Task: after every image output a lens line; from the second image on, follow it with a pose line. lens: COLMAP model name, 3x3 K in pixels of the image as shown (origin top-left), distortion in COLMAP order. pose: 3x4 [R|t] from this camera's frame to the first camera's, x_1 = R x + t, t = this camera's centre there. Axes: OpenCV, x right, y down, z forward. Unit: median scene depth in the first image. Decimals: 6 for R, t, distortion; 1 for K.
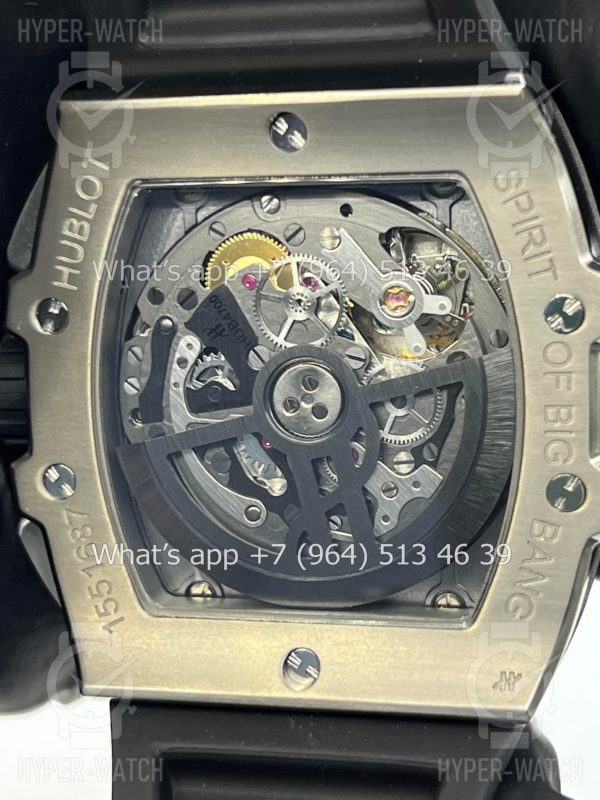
lens RADIAL K [[1942.9, 0, 300.0], [0, 1942.9, 400.0], [0, 0, 1]] dist [0.350891, -0.542432]
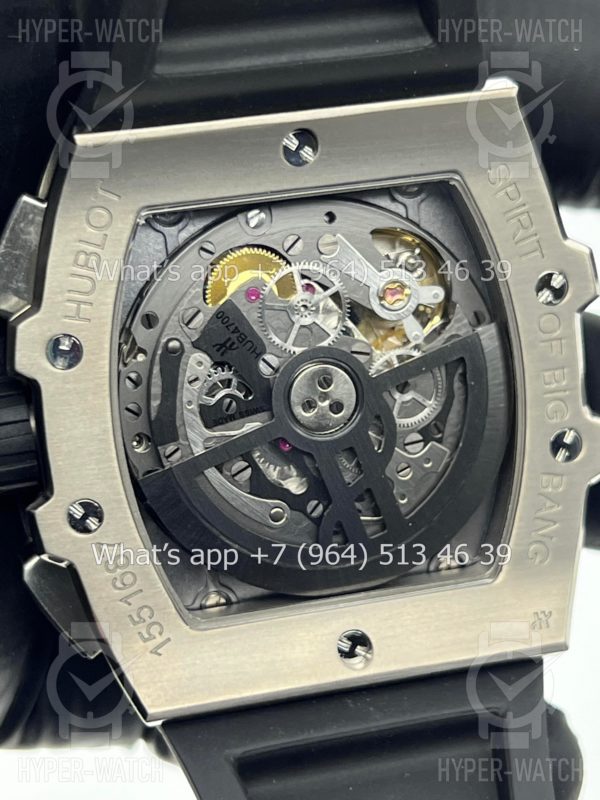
lens RADIAL K [[1942.9, 0, 300.0], [0, 1942.9, 400.0], [0, 0, 1]] dist [0.350891, -0.542432]
pose [[0.874096, -0.136517, 0.466175, -0.501543], [0.144136, 0.989366, 0.019471, -0.021545], [-0.463876, 0.050173, 0.884478, 0.068120]]
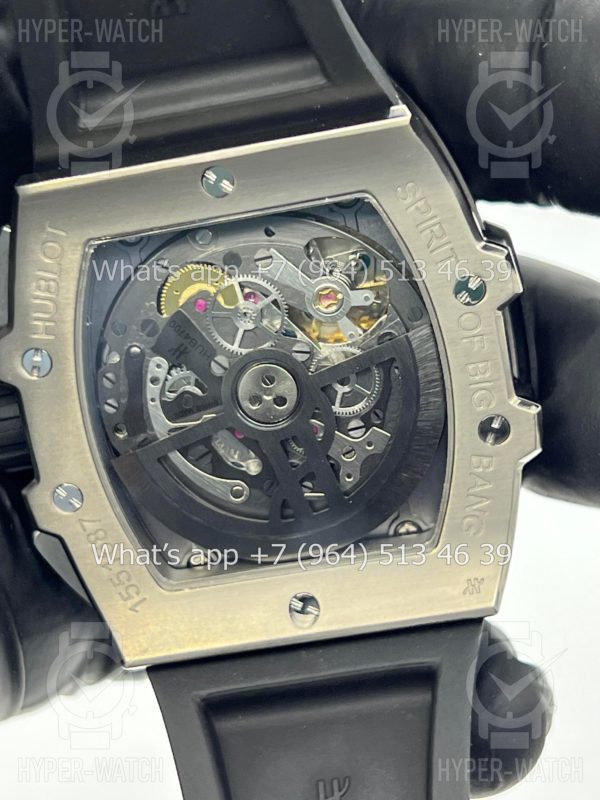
lens RADIAL K [[1942.9, 0, 300.0], [0, 1942.9, 400.0], [0, 0, 1]] dist [0.350891, -0.542432]
pose [[0.969827, -0.199181, 0.140581, -0.146676], [0.184908, 0.976770, 0.108303, -0.122300], [-0.158887, -0.079041, 0.984128, -0.185665]]
